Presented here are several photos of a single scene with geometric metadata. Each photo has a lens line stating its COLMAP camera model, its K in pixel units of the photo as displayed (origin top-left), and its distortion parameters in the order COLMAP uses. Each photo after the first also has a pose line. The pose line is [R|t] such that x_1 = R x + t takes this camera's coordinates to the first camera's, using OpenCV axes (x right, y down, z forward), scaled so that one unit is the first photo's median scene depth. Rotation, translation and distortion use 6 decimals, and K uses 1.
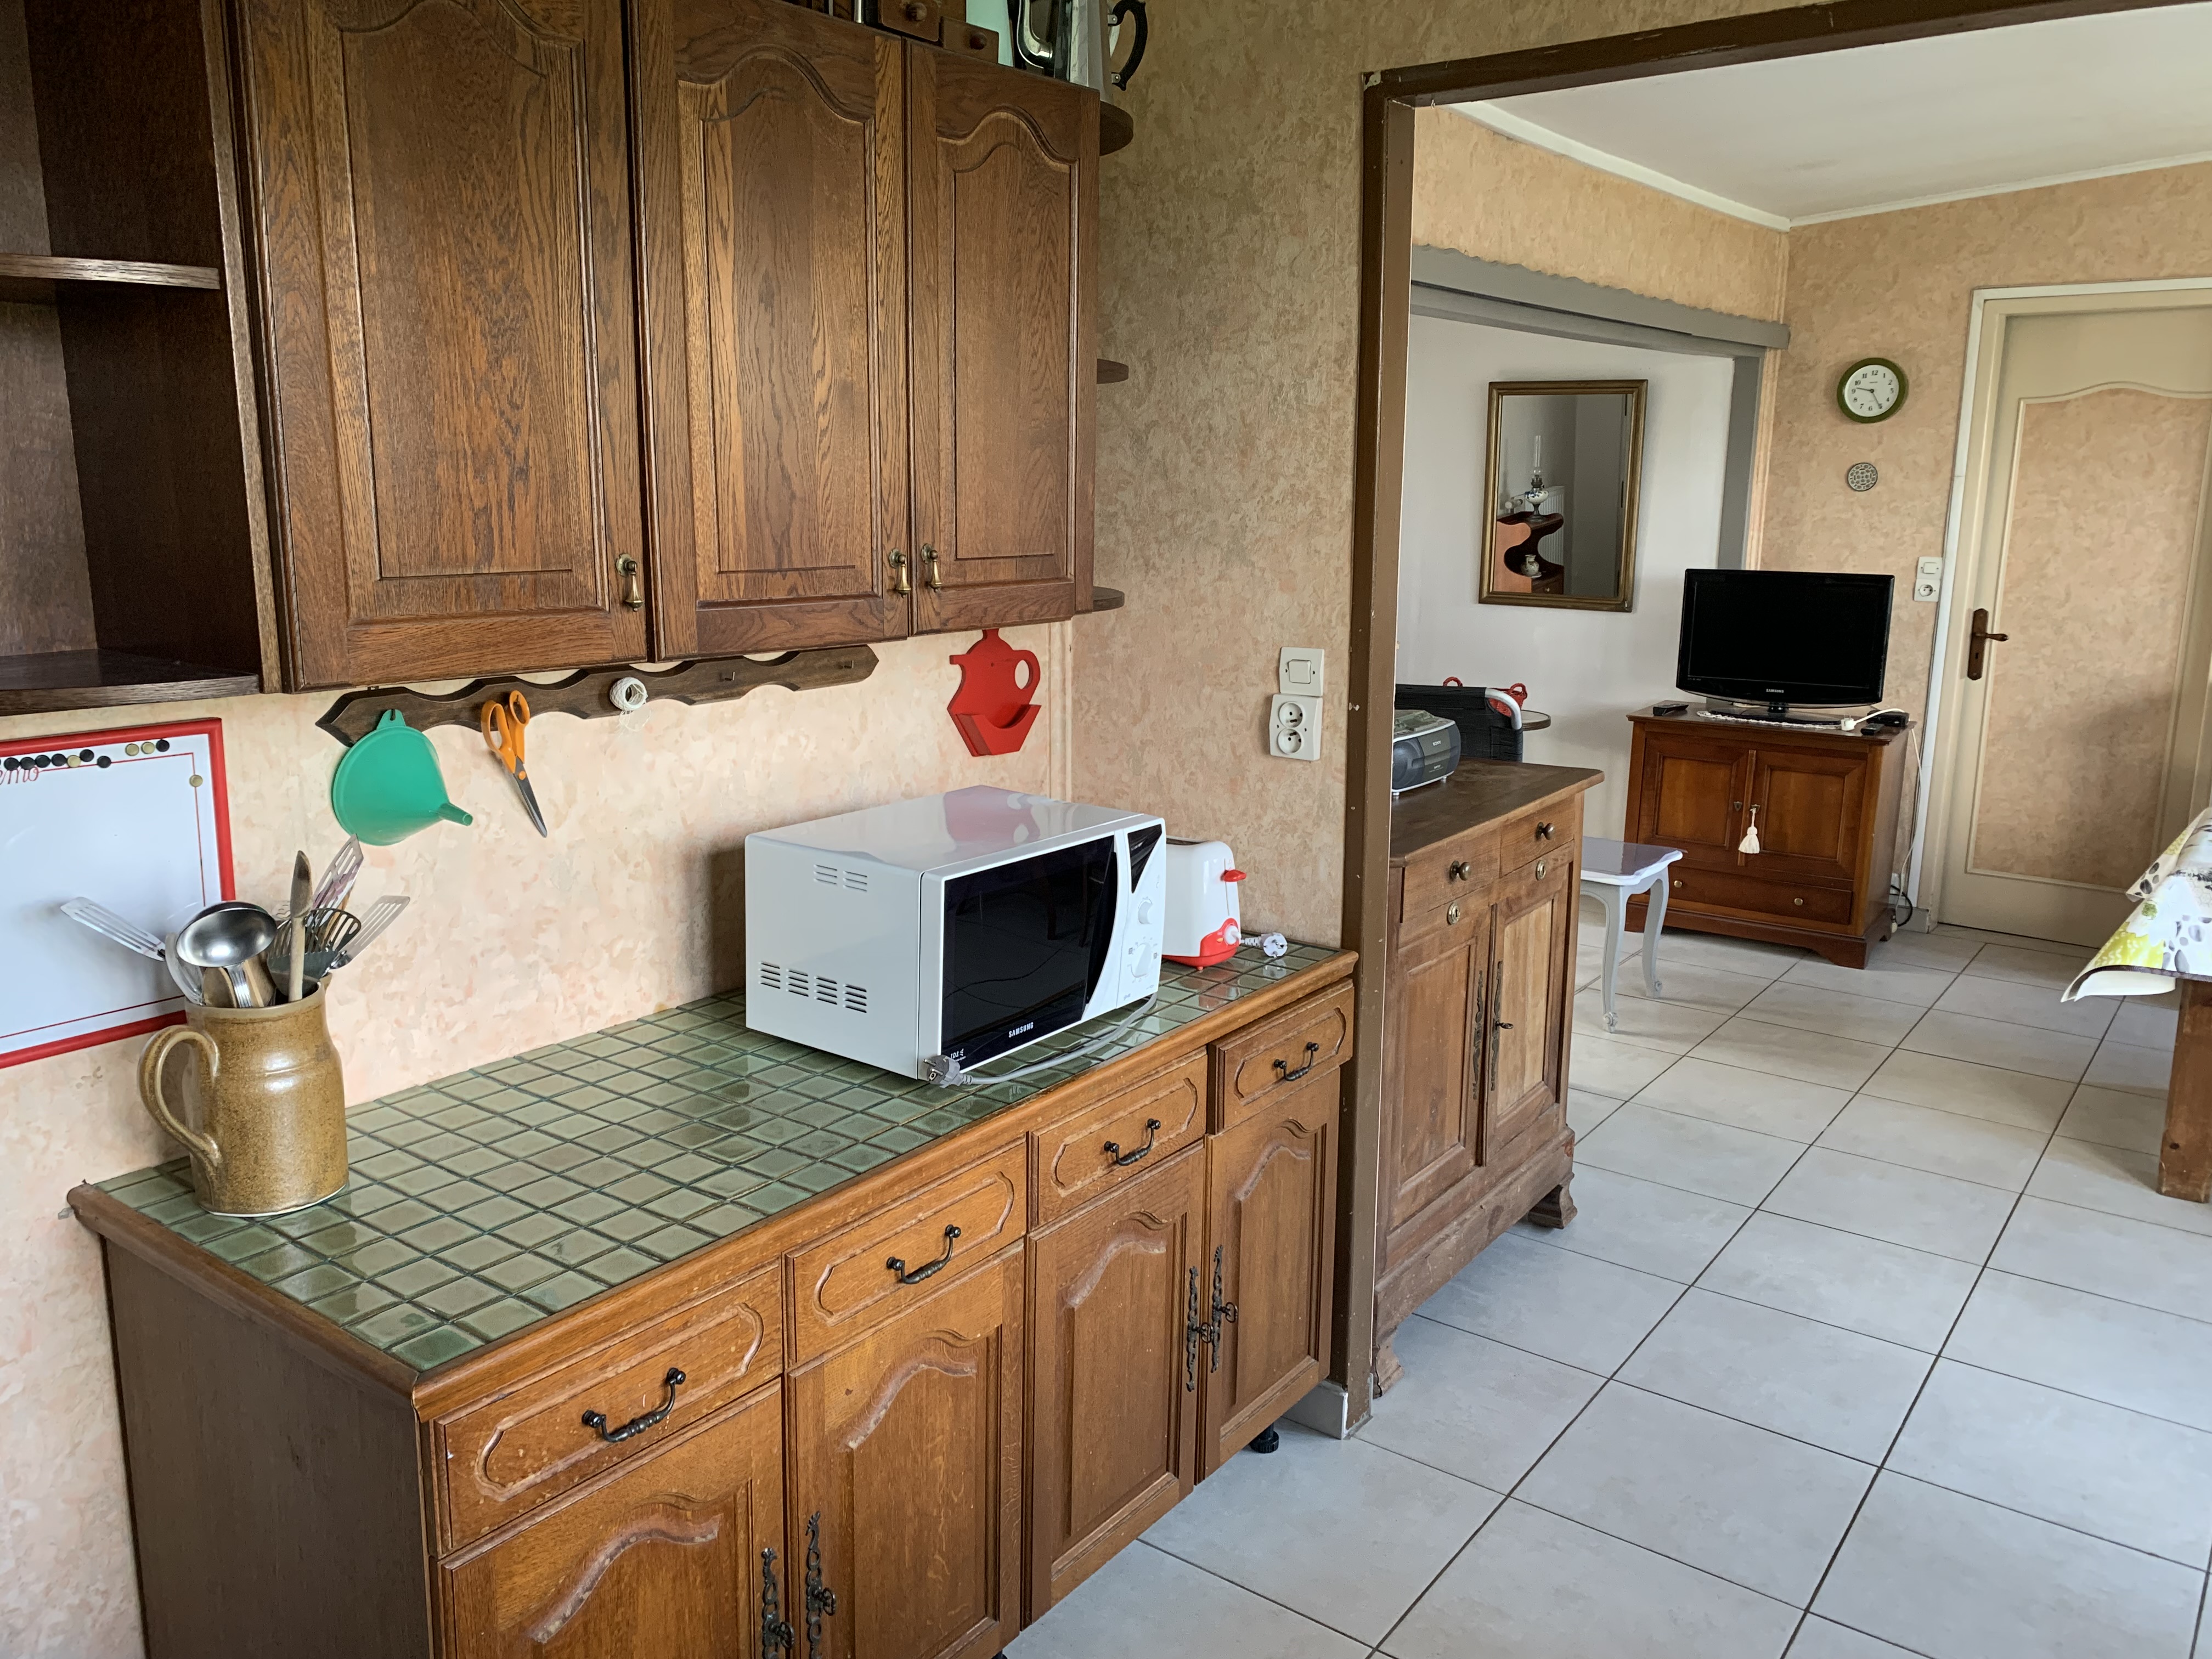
lens RADIAL K [[1692.6, 0, 1106.0], [0, 1692.6, 829.5], [0, 0, 1]] dist [0.070533, -0.069062]
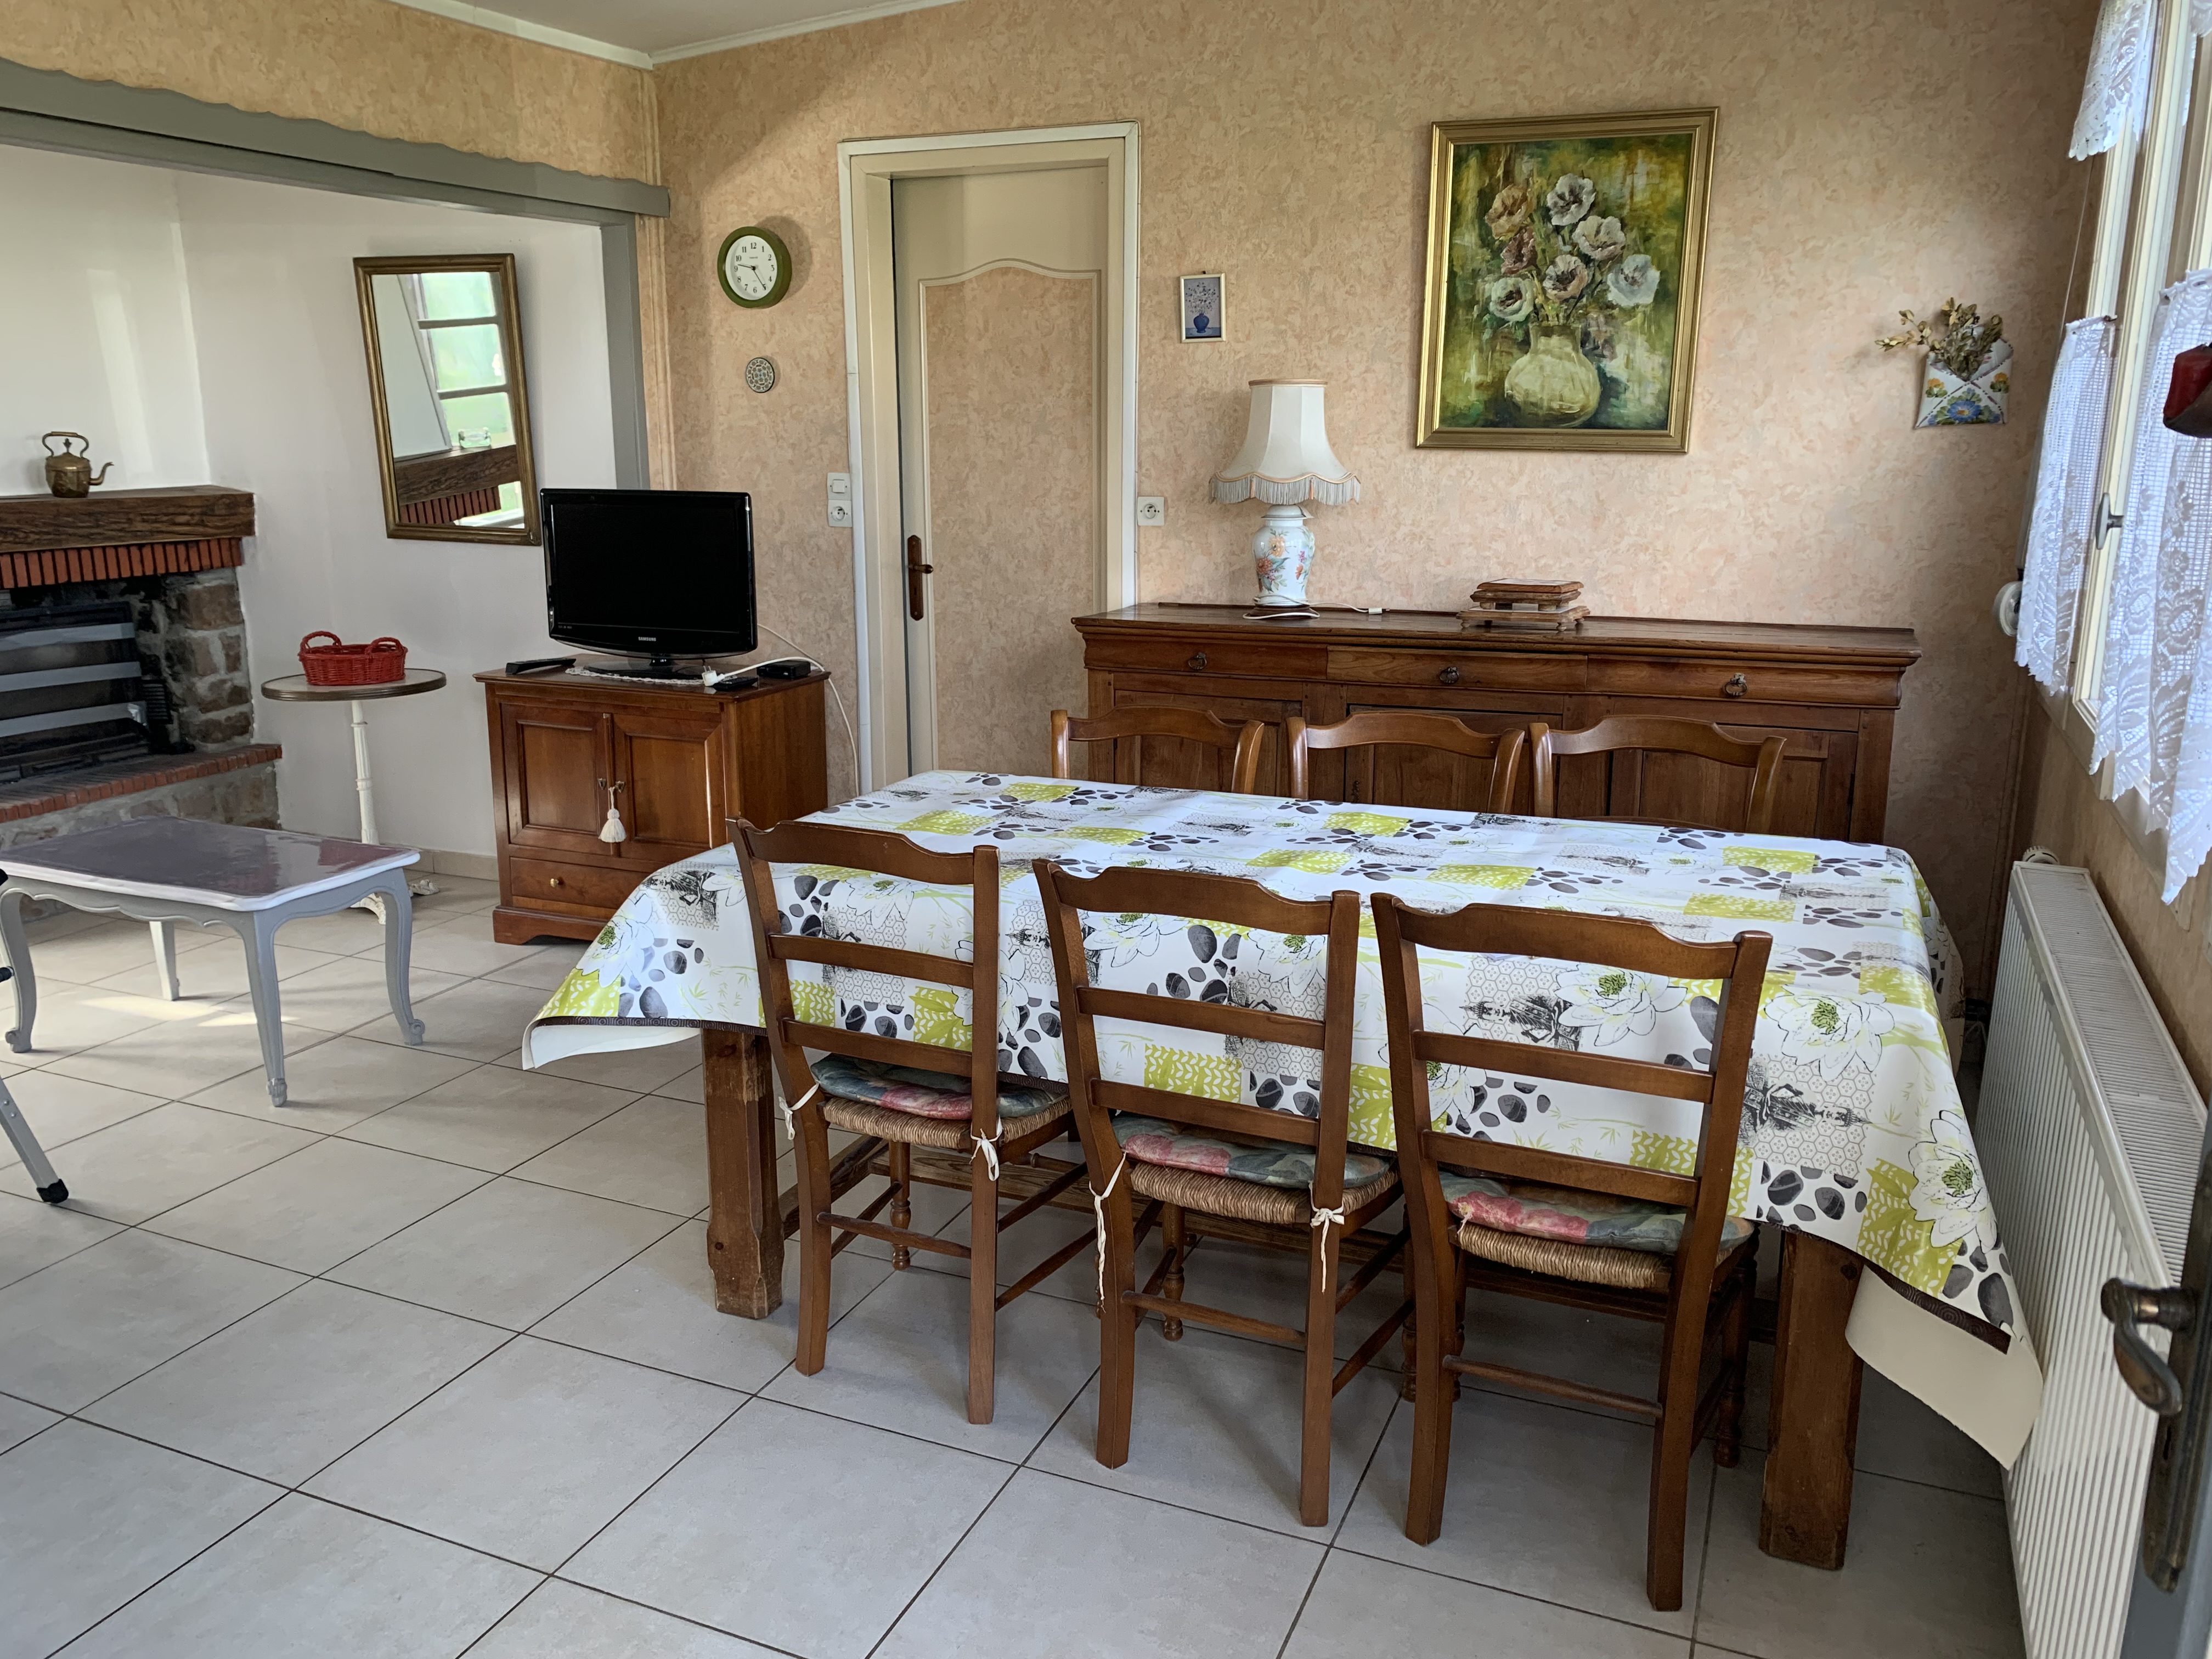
lens RADIAL K [[1708.6, 0, 1106.0], [0, 1708.6, 829.5], [0, 0, 1]] dist [-0.001661, -0.000102]
pose [[0.972512, -0.053317, 0.226667, 0.411121], [0.048147, 0.998440, 0.028279, -0.004339], [-0.227821, -0.016589, 0.973562, 0.167395]]
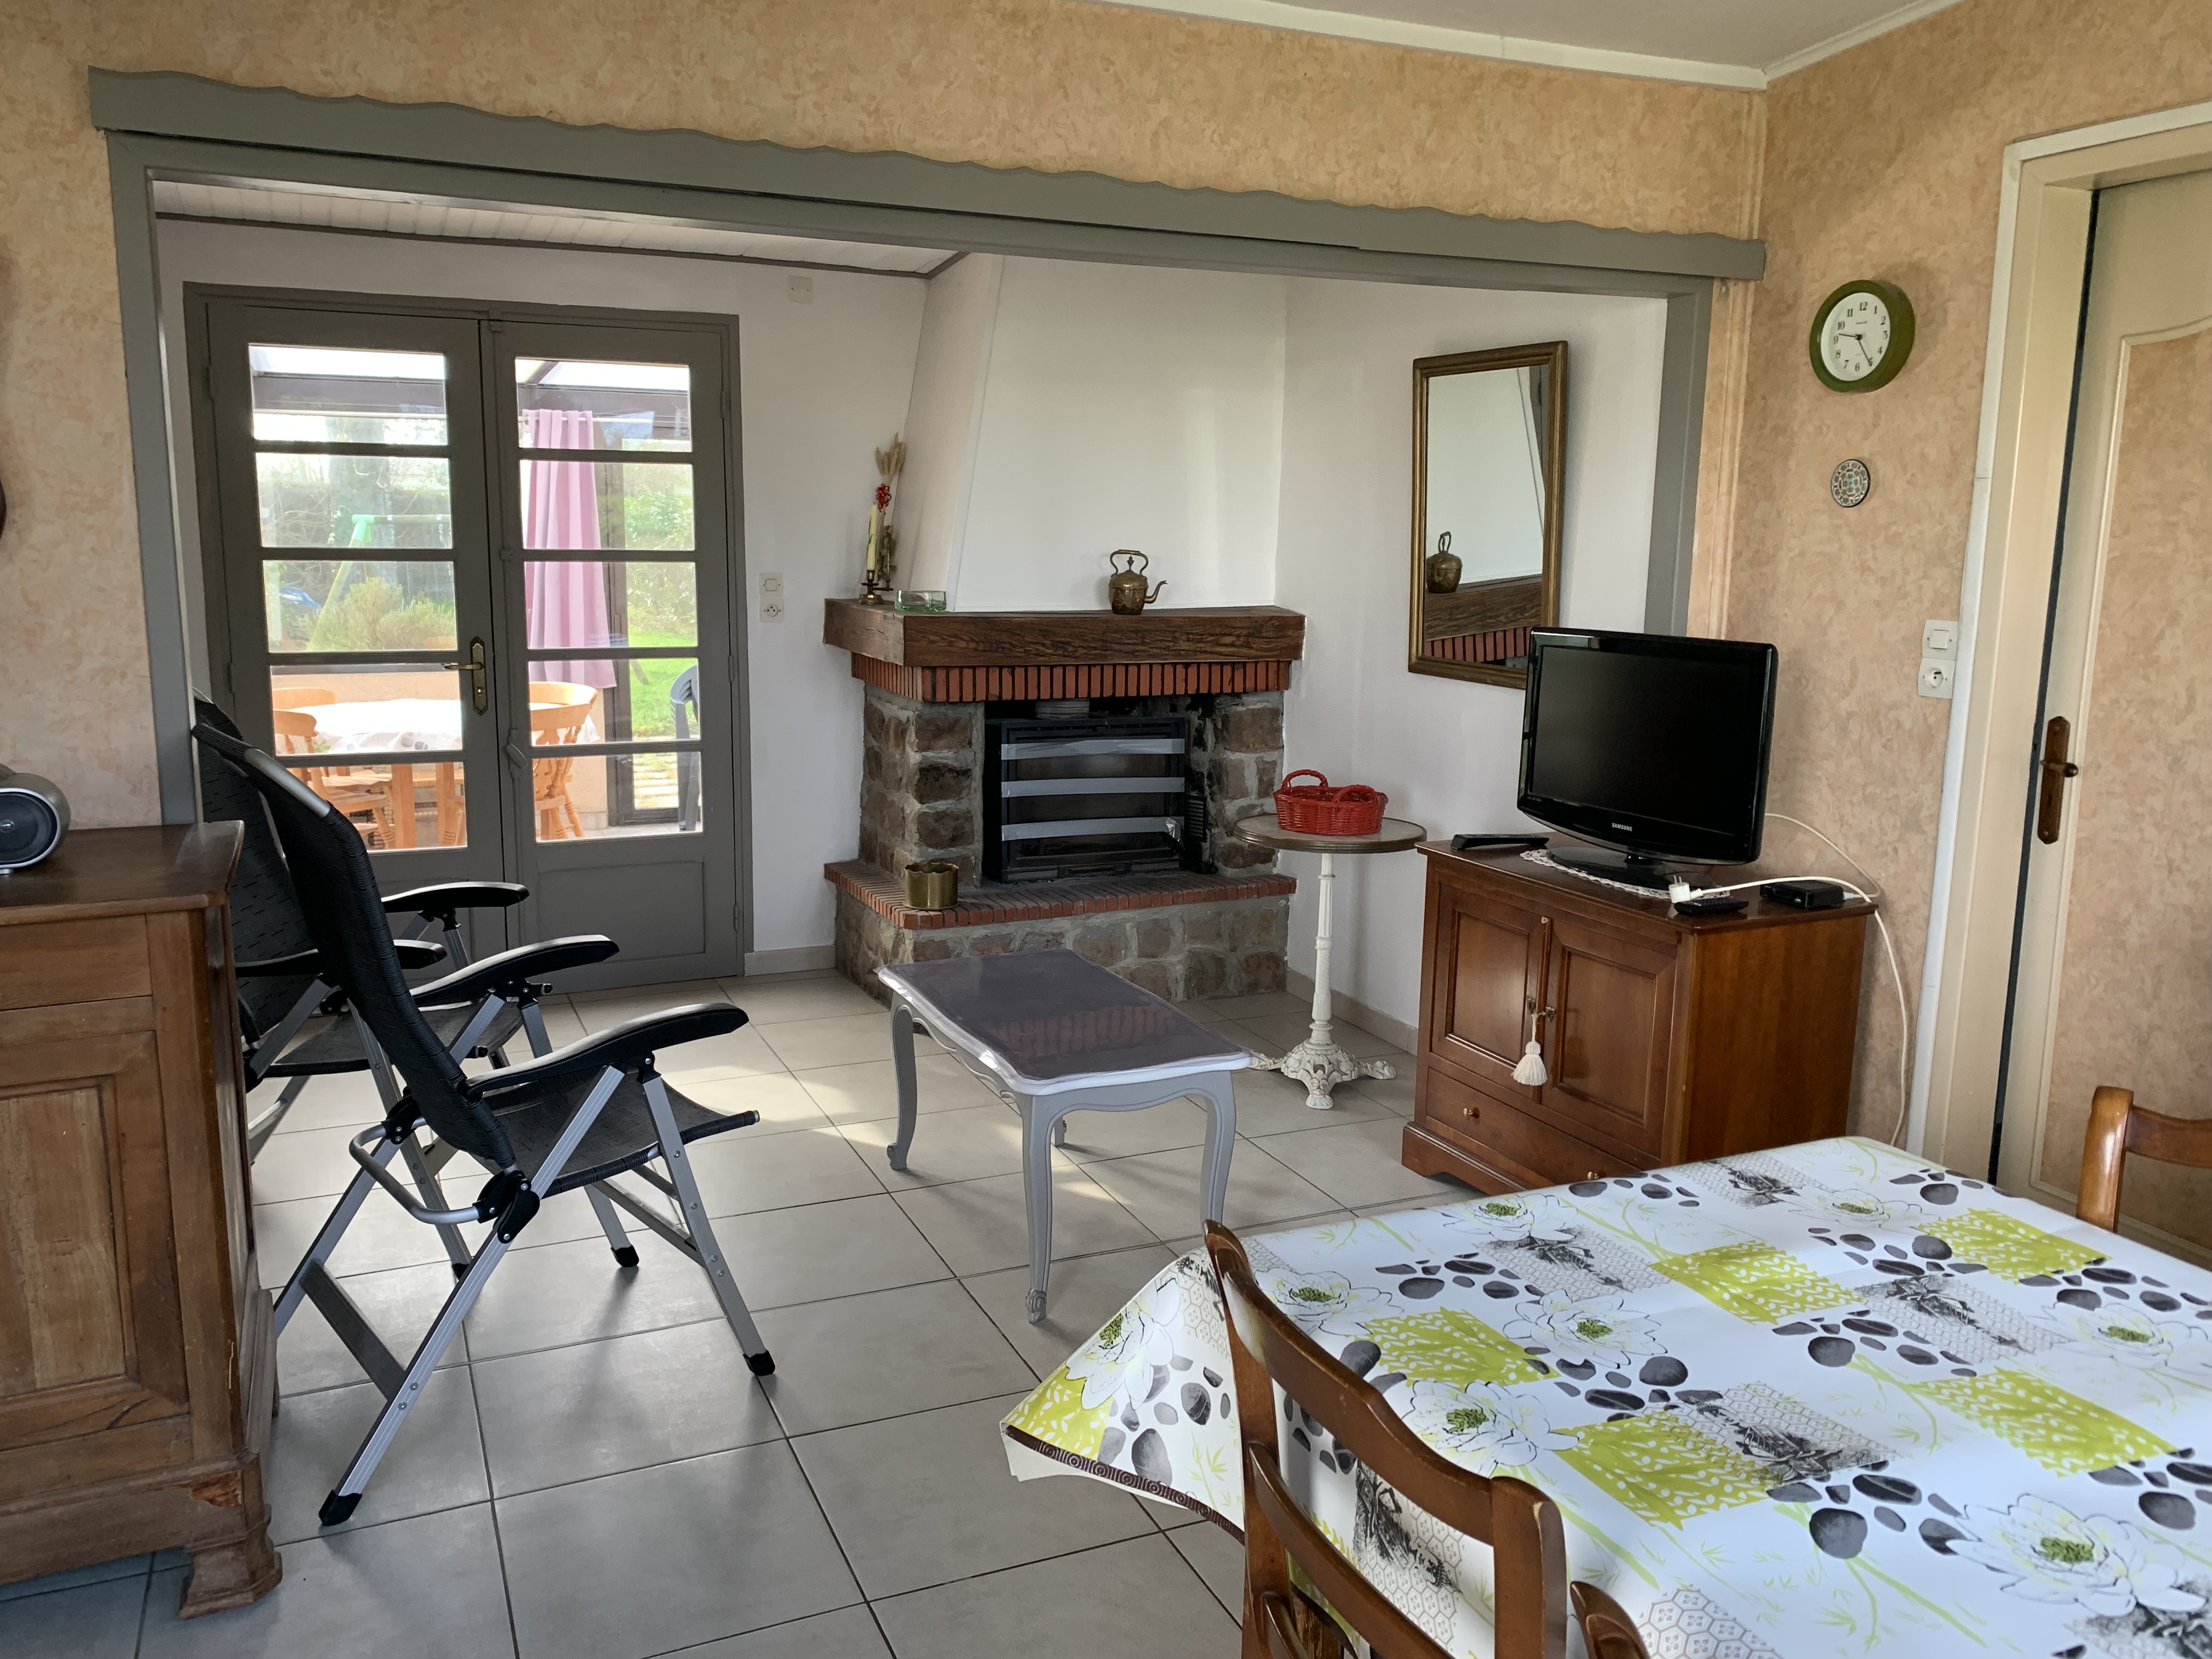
lens RADIAL K [[1675.8, 0, 1066.9], [0, 1675.8, 828.0], [0, 0, 1]] dist [0.042181, -0.050933]
pose [[0.868786, 0.094101, -0.486164, 0.507963], [-0.114733, 0.993314, -0.012765, -0.049819], [0.481713, 0.066869, 0.873774, 0.374547]]
